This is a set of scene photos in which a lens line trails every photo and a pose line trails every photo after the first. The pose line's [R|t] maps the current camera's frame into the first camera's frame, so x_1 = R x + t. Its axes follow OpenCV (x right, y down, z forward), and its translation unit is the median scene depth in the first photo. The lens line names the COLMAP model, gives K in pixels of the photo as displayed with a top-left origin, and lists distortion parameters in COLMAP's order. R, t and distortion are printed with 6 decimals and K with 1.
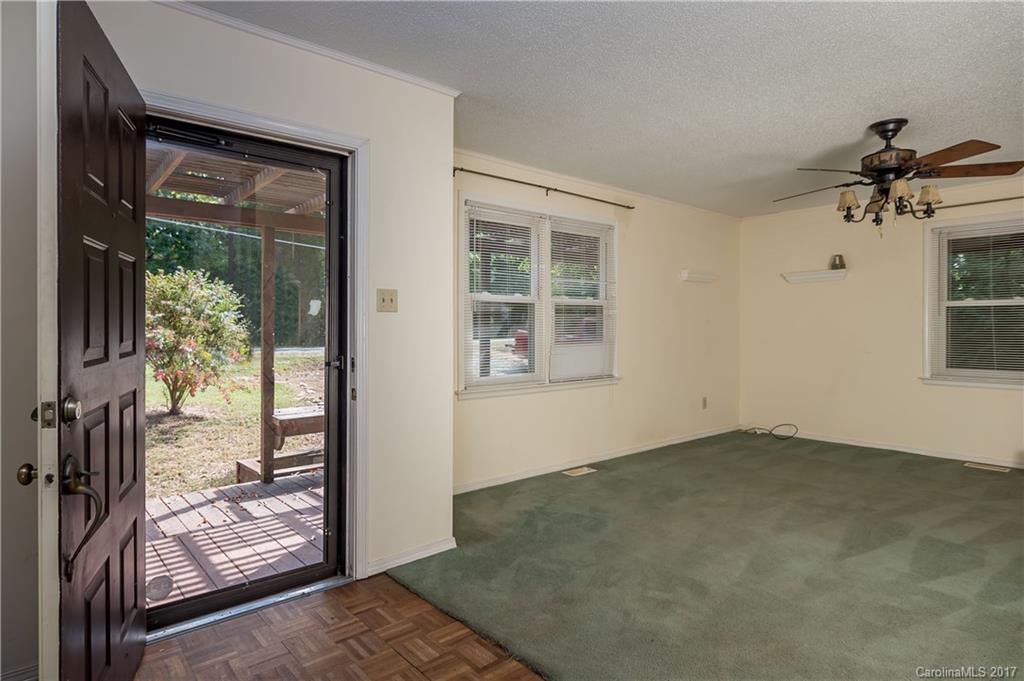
lens RADIAL K [[560.8, 0, 513.5], [0, 560.8, 336.8], [0, 0, 1]] dist [0.001927, -0.001192]
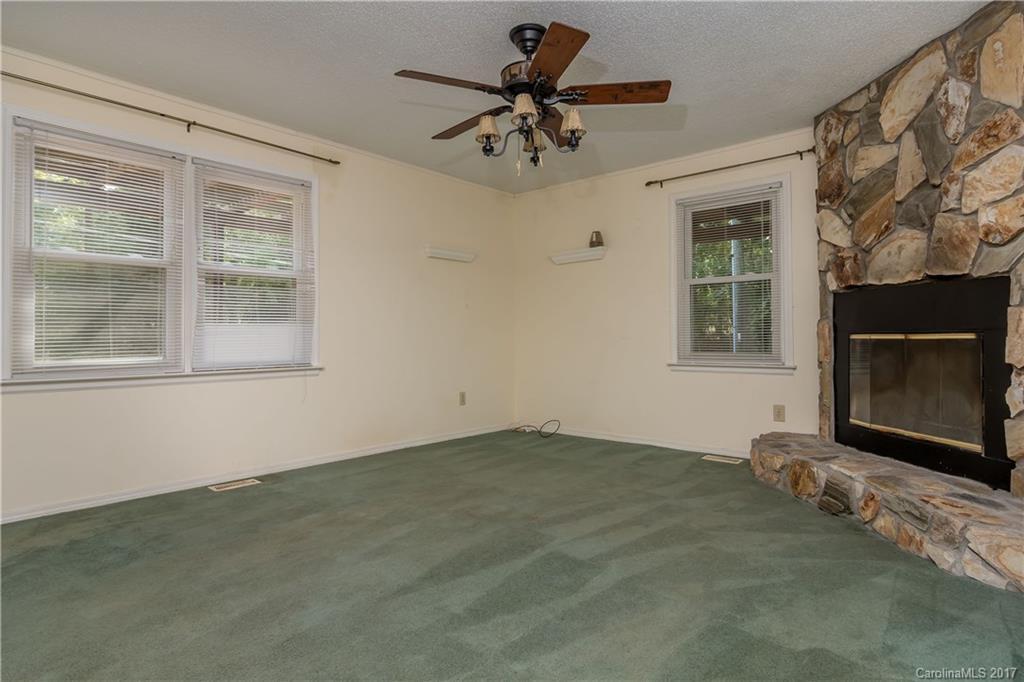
lens RADIAL K [[560.8, 0, 508.8], [0, 560.8, 339.6], [0, 0, 1]] dist [0.001927, -0.001192]
pose [[0.987518, -0.004559, 0.157439, 0.427780], [0.006007, 0.999944, -0.008721, 0.052546], [-0.157390, 0.009558, 0.987490, 0.185684]]
